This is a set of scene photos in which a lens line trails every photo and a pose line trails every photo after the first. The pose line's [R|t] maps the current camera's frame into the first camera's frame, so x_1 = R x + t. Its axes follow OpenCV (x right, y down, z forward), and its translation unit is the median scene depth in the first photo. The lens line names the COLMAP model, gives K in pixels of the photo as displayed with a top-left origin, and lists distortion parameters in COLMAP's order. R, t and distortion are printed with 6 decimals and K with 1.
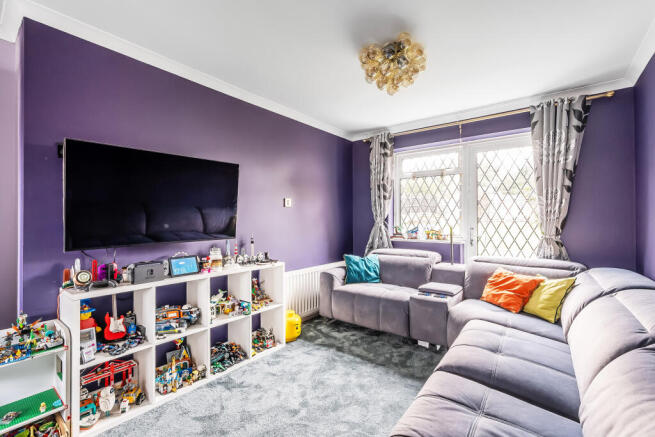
lens RADIAL K [[289.0, 0, 326.8], [0, 289.0, 215.9], [0, 0, 1]] dist [0.001246, 0.000147]
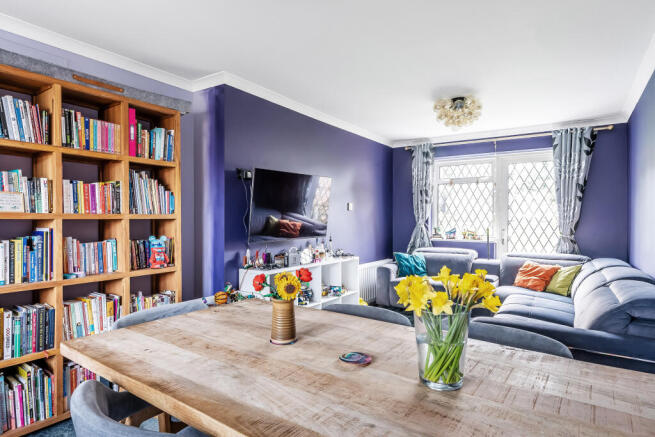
lens RADIAL K [[367.4, 0, 327.5], [0, 367.4, 218.5], [0, 0, 1]] dist [-0.002138, -0.000336]
pose [[0.997789, 0.004316, 0.066315, -0.343876], [-0.005078, 0.999923, 0.011316, -0.016065], [-0.066261, -0.011628, 0.997735, -0.485741]]
